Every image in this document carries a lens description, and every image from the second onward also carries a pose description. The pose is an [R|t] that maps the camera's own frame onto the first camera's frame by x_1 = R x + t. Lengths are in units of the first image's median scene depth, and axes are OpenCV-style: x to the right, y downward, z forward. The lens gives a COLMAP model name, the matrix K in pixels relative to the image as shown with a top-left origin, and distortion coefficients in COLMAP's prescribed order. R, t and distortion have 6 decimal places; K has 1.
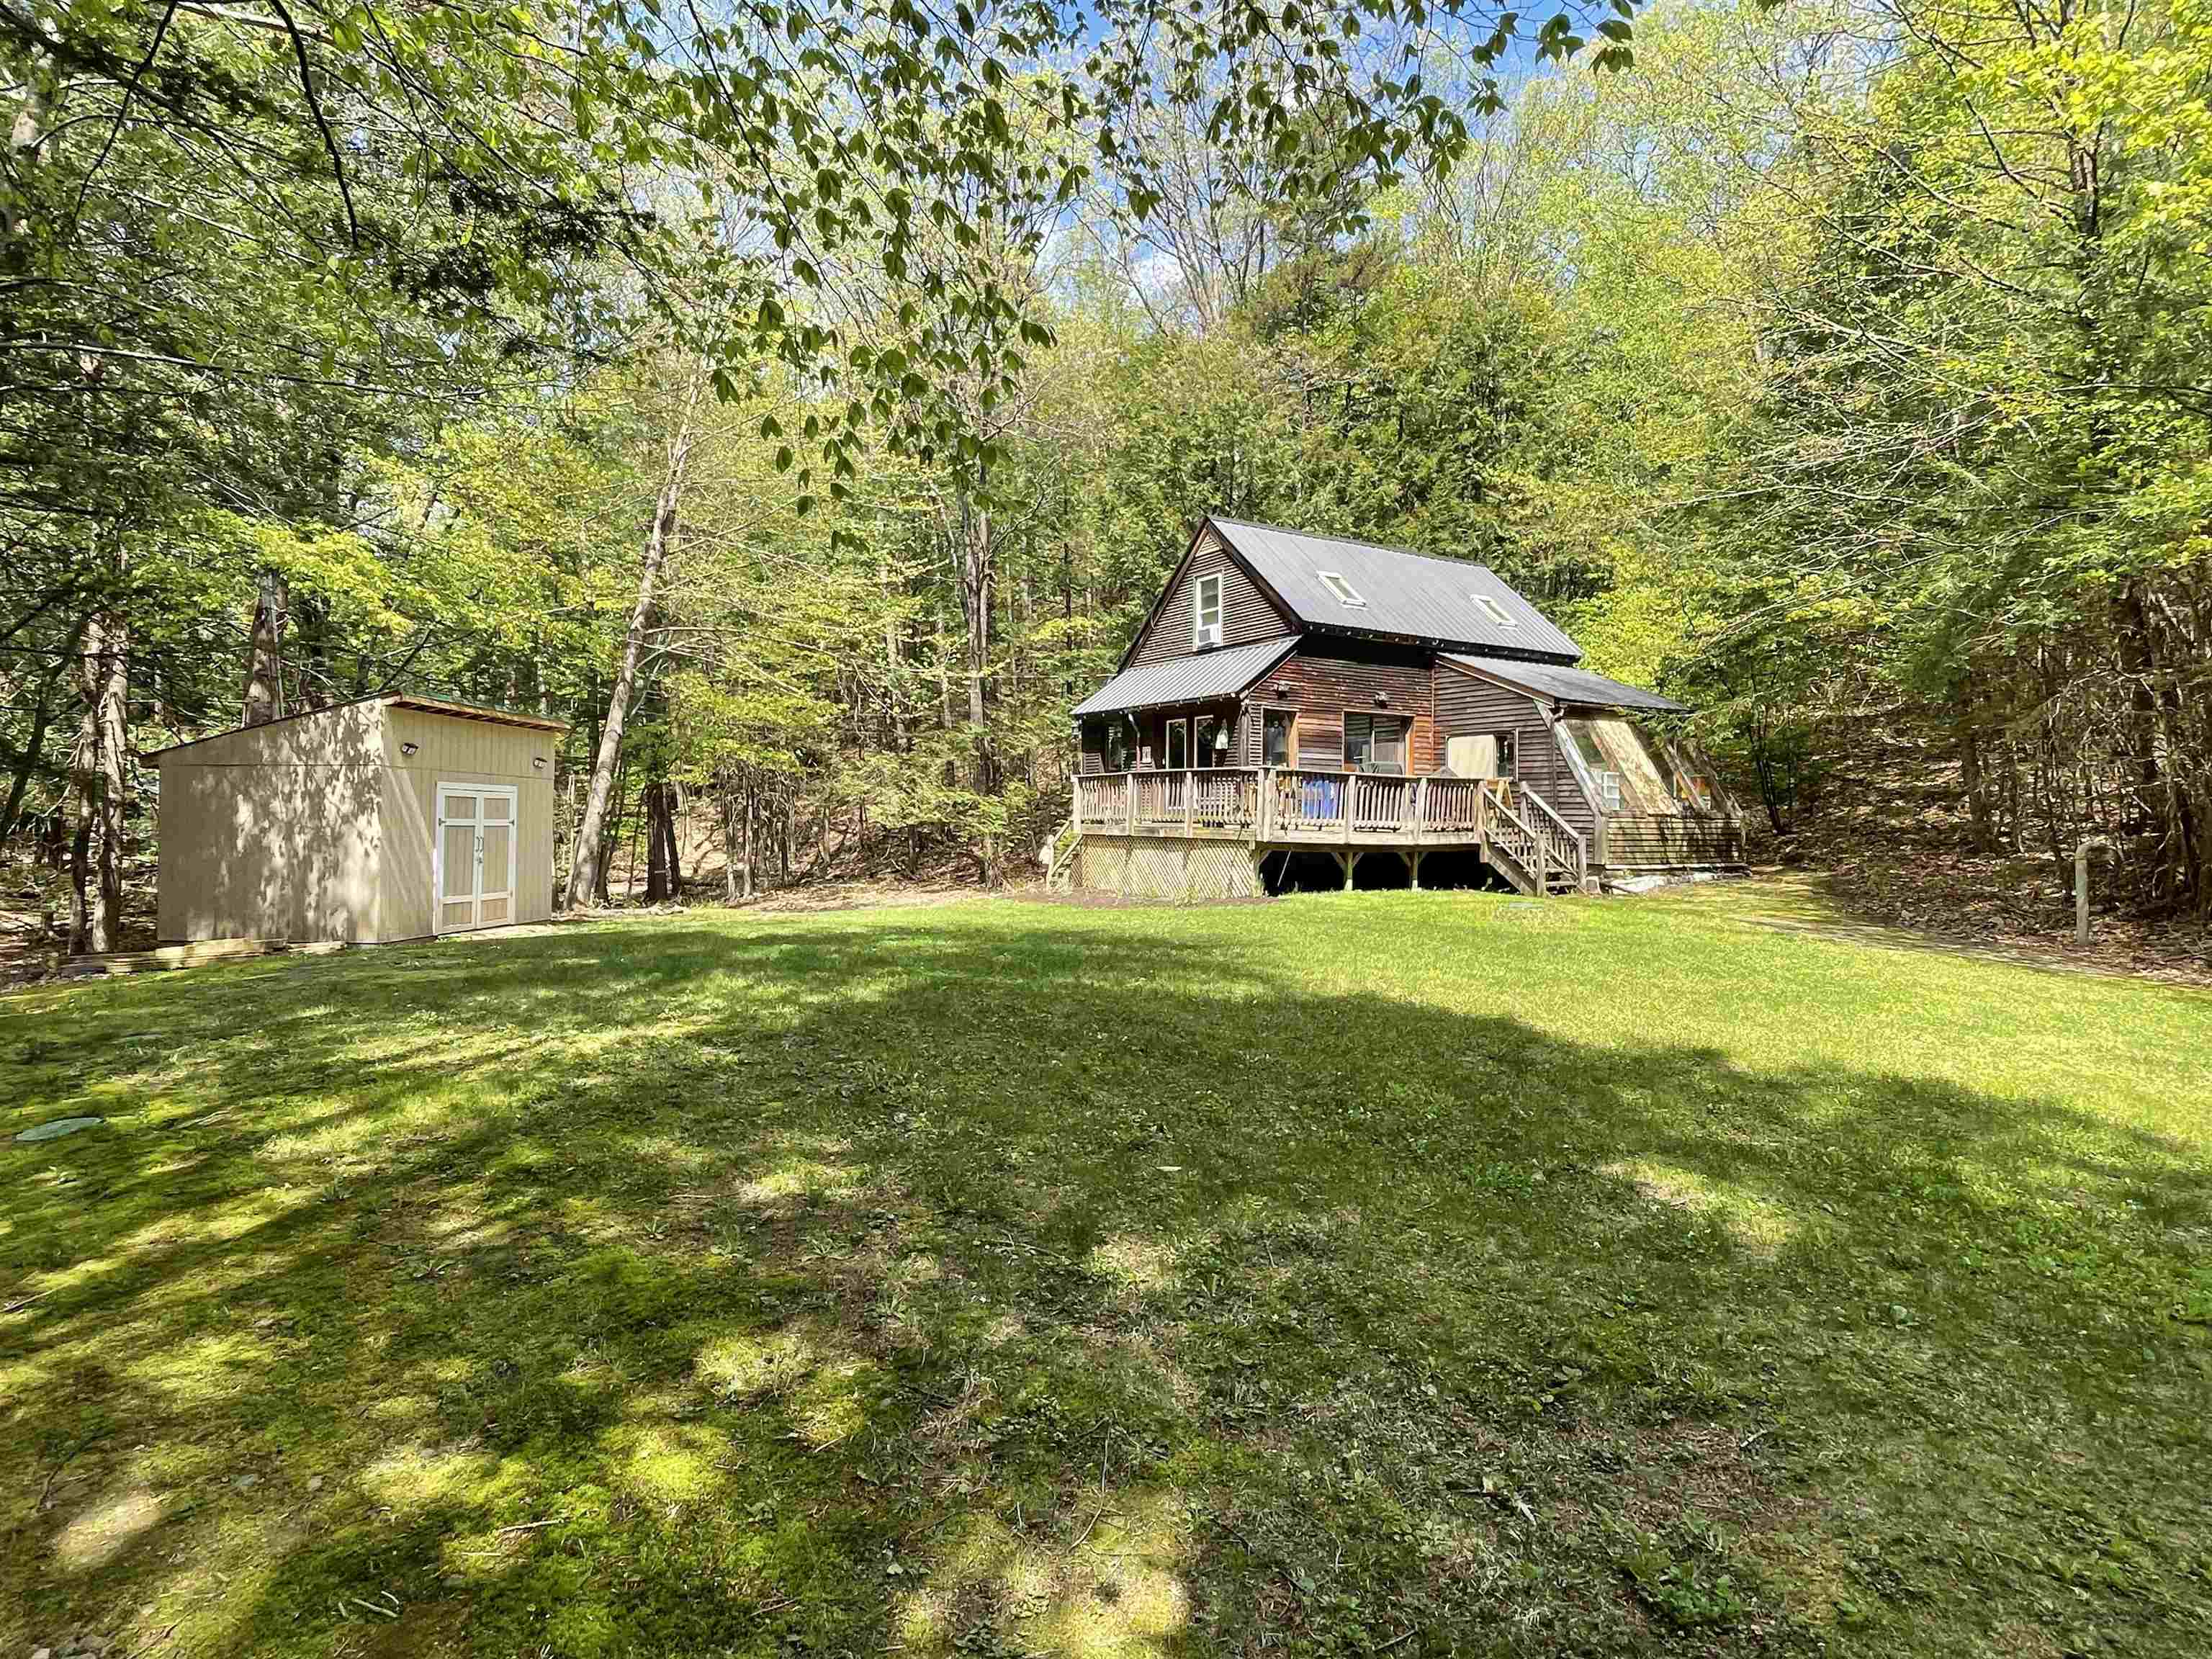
lens RADIAL K [[1158.6, 0, 1070.1], [0, 1158.6, 820.4], [0, 0, 1]] dist [0.002474, 0.002725]
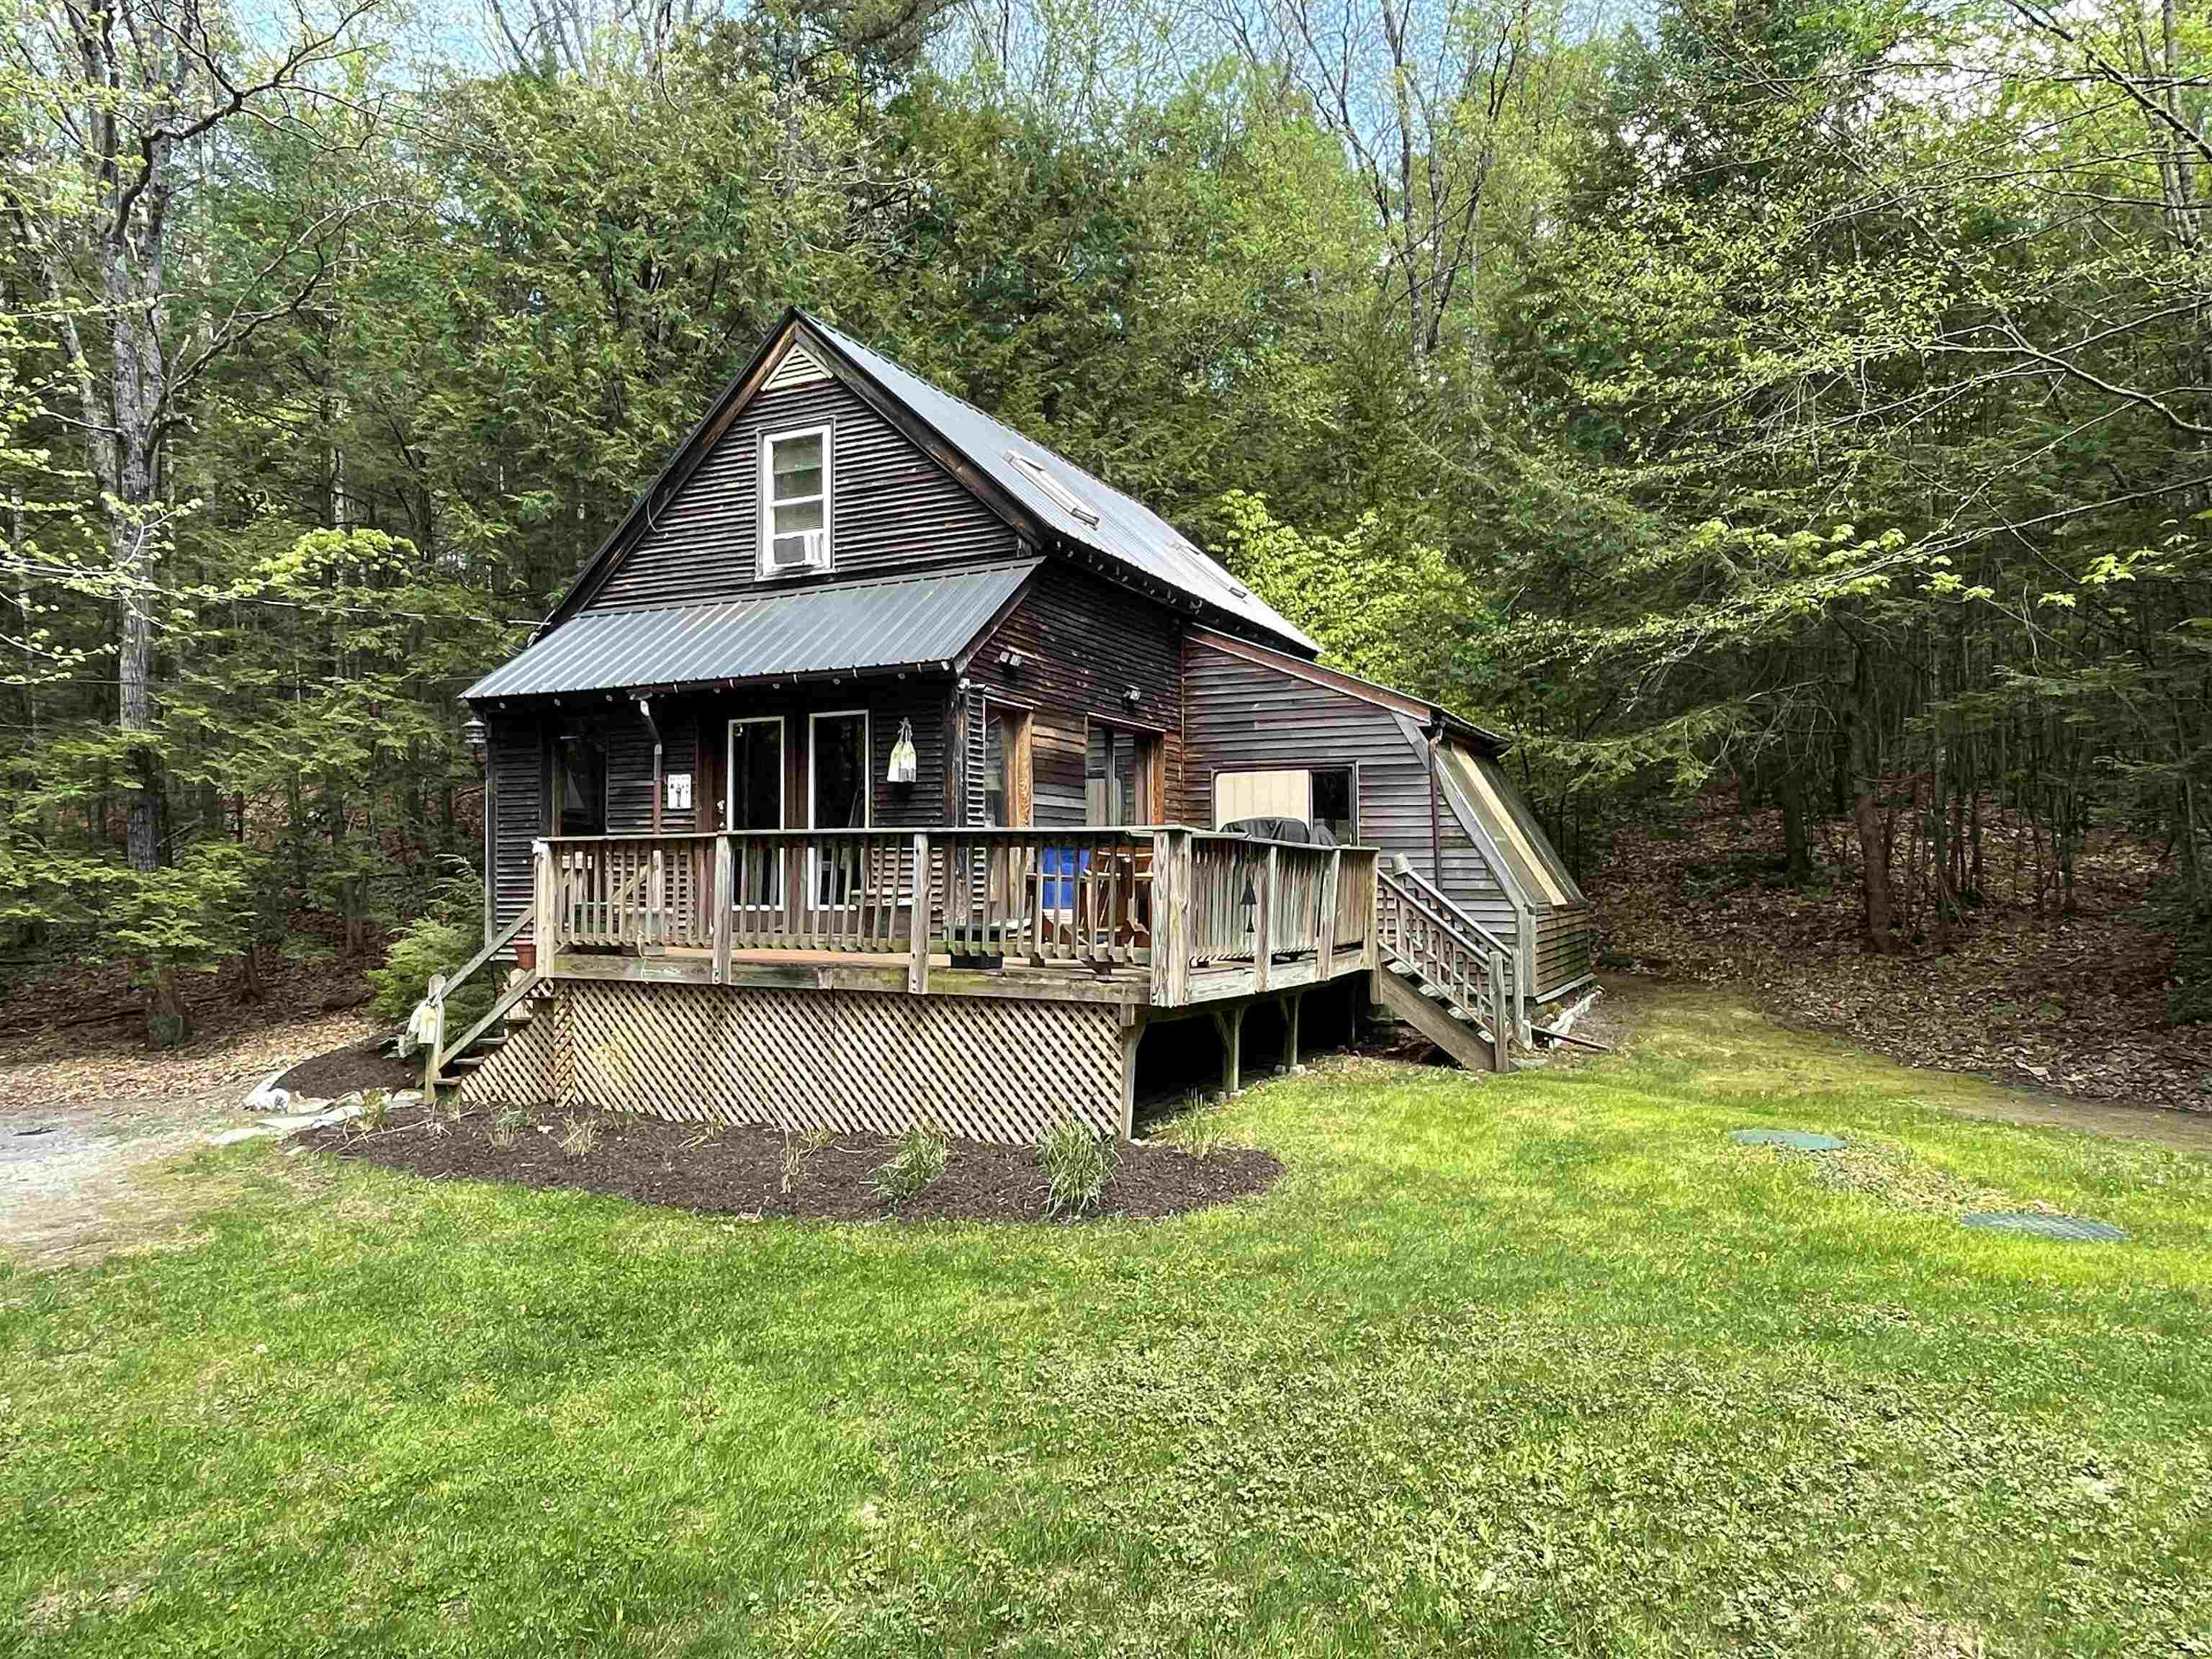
lens RADIAL K [[1494.8, 0, 1106.0], [0, 1494.8, 829.5], [0, 0, 1]] dist [0.003234, 0.000999]
pose [[0.855851, 0.007480, 0.517168, -0.101344], [0.011440, 0.999377, -0.033386, -0.021527], [-0.517095, 0.034490, 0.855233, 0.430505]]
